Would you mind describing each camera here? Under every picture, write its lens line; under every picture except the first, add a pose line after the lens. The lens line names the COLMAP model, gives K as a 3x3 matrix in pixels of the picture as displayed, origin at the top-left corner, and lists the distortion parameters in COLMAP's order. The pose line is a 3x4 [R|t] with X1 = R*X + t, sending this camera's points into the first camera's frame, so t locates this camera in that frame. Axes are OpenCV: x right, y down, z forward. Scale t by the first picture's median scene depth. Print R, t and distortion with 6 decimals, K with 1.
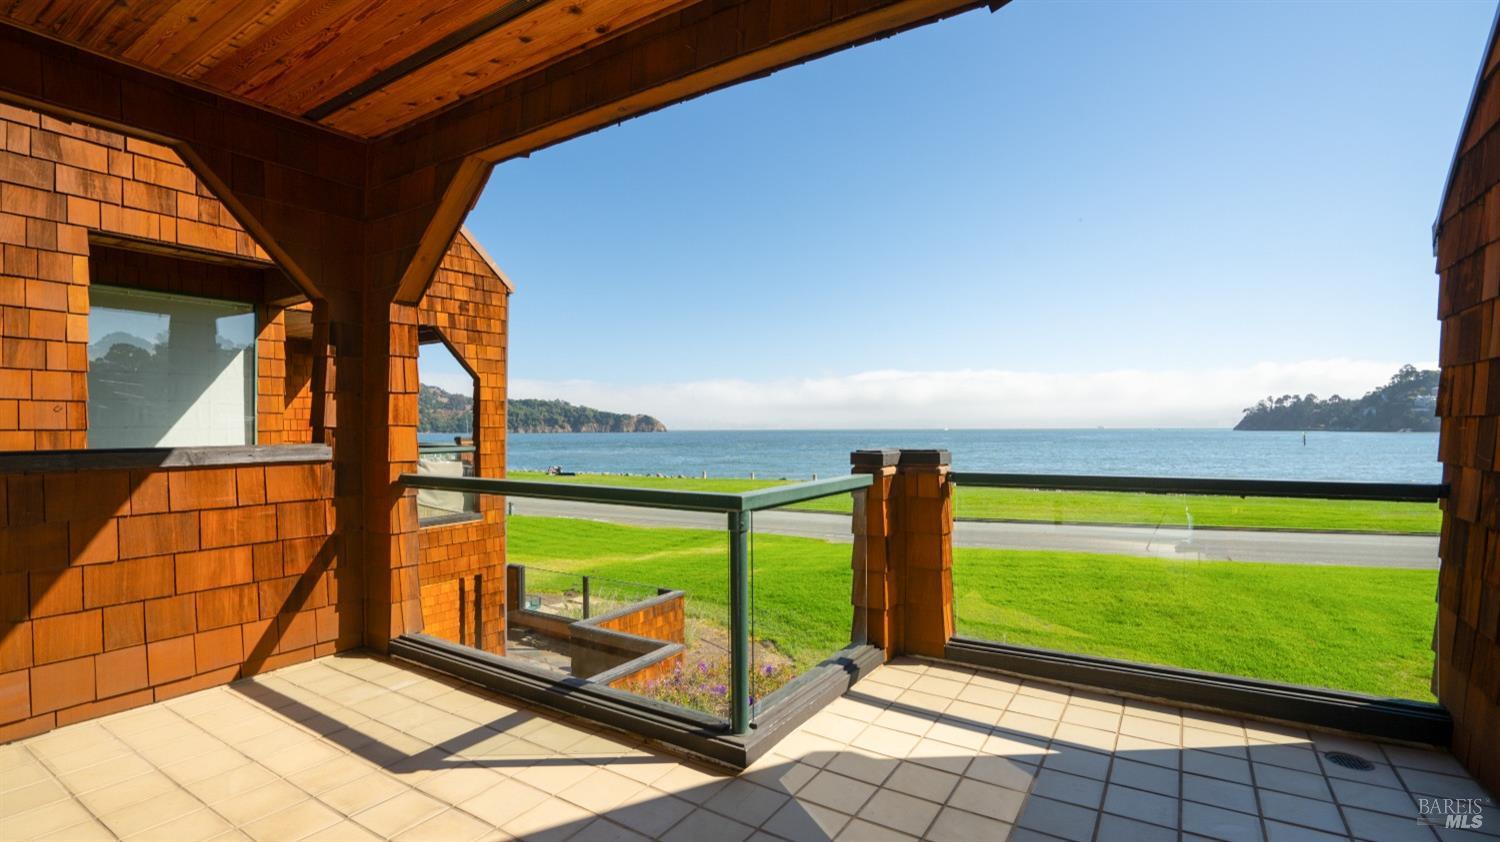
lens RADIAL K [[695.3, 0, 746.7], [0, 695.3, 436.6], [0, 0, 1]] dist [-0.045343, 0.010210]
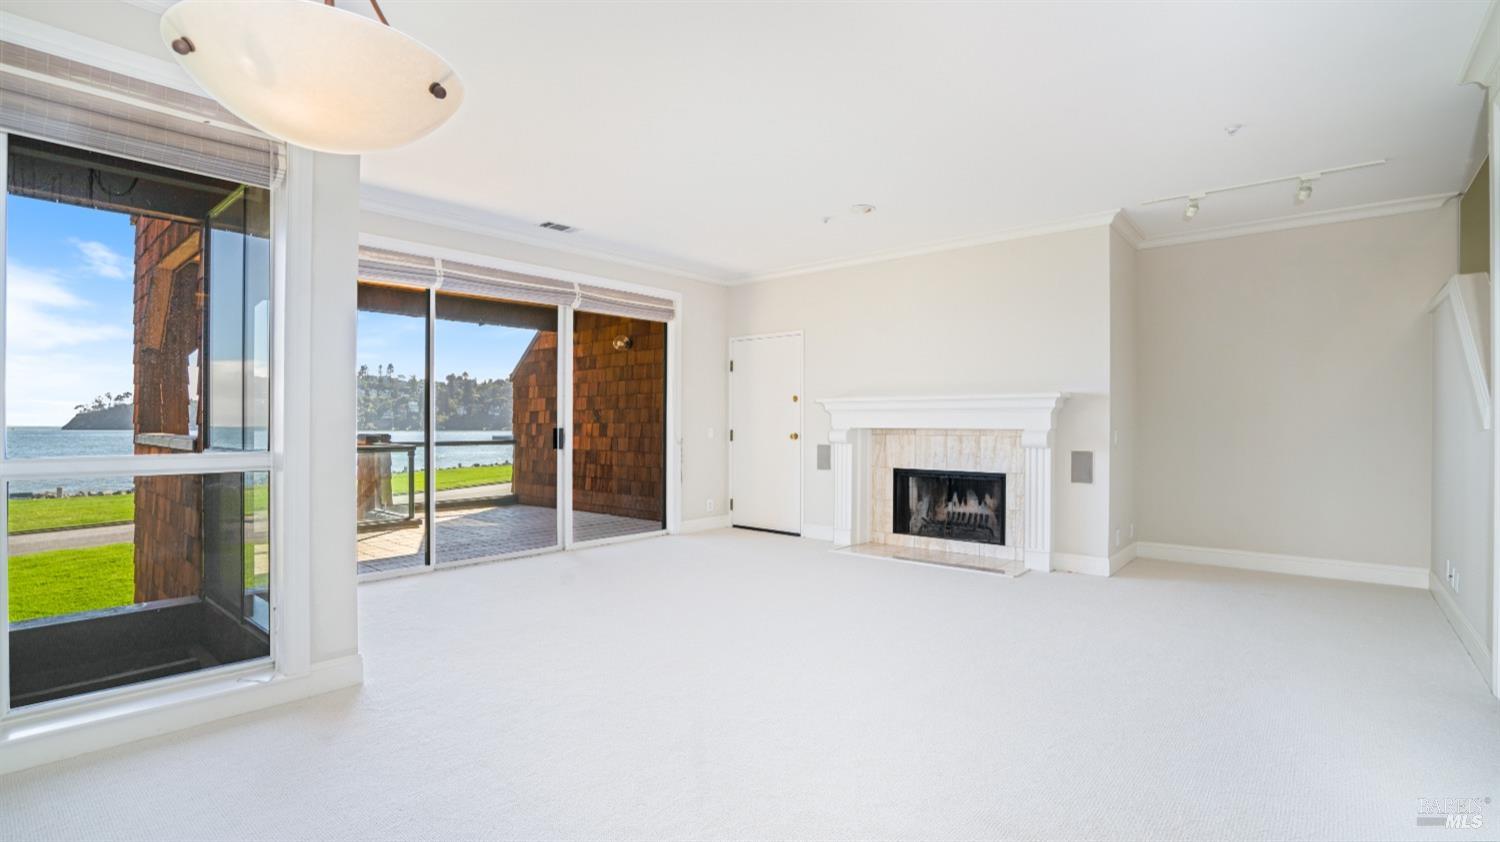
lens RADIAL K [[695.3, 0, 754.6], [0, 695.3, 424.9], [0, 0, 1]] dist [-0.045343, 0.010210]
pose [[0.140621, 0.004523, 0.990053, -2.172717], [0.011001, 0.999921, -0.006130, 0.012068], [-0.990002, 0.011753, 0.140560, -0.786789]]
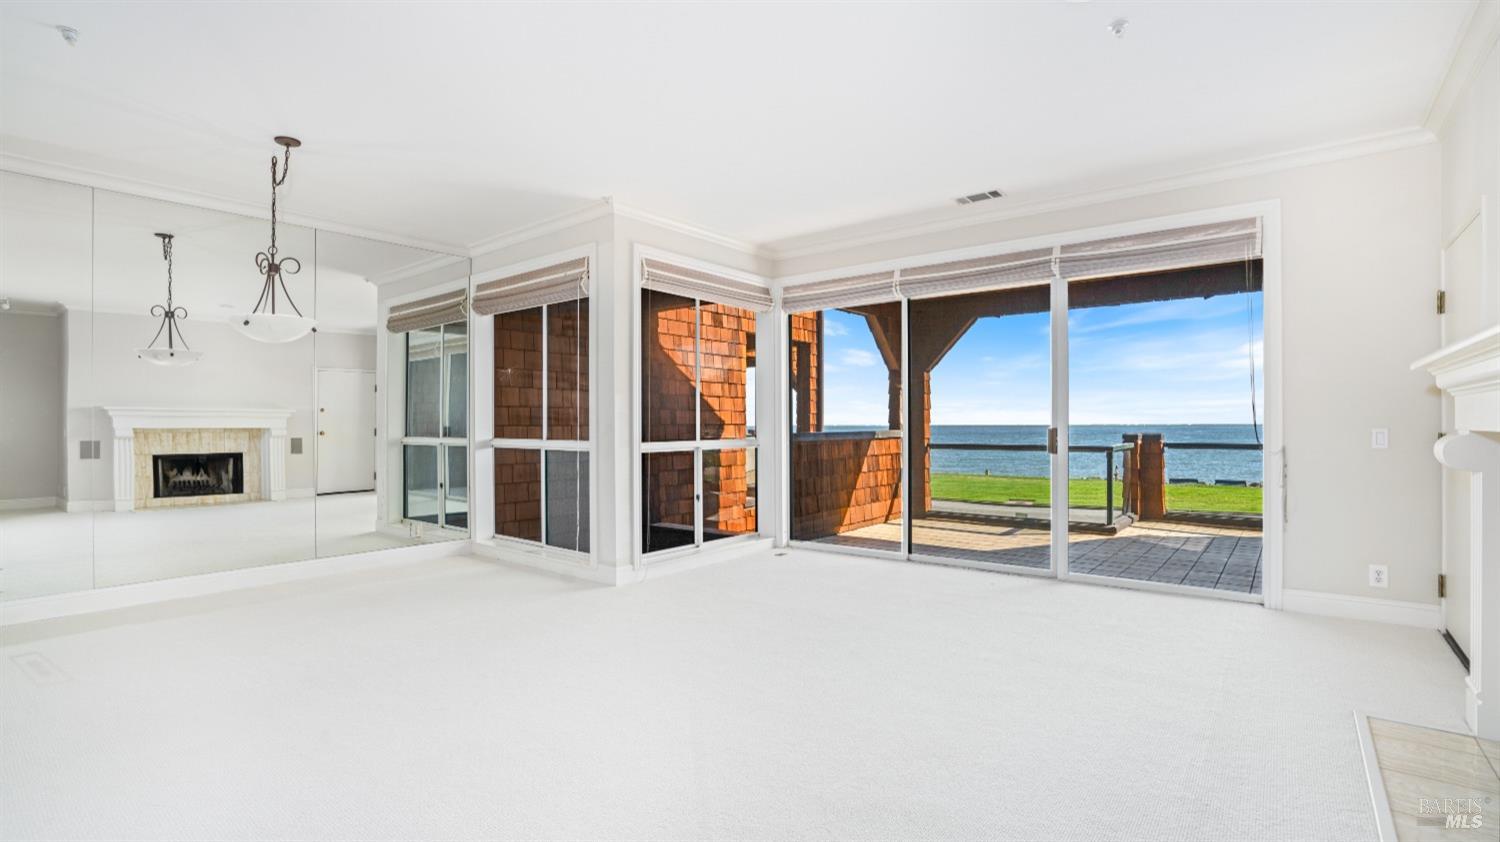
lens RADIAL K [[695.3, 0, 749.1], [0, 695.3, 420.3], [0, 0, 1]] dist [-0.045343, 0.010210]
pose [[0.994586, 0.001364, -0.103910, -0.925490], [-0.002801, 0.999903, -0.013678, 0.010012], [0.103881, 0.013895, 0.994493, -1.573740]]
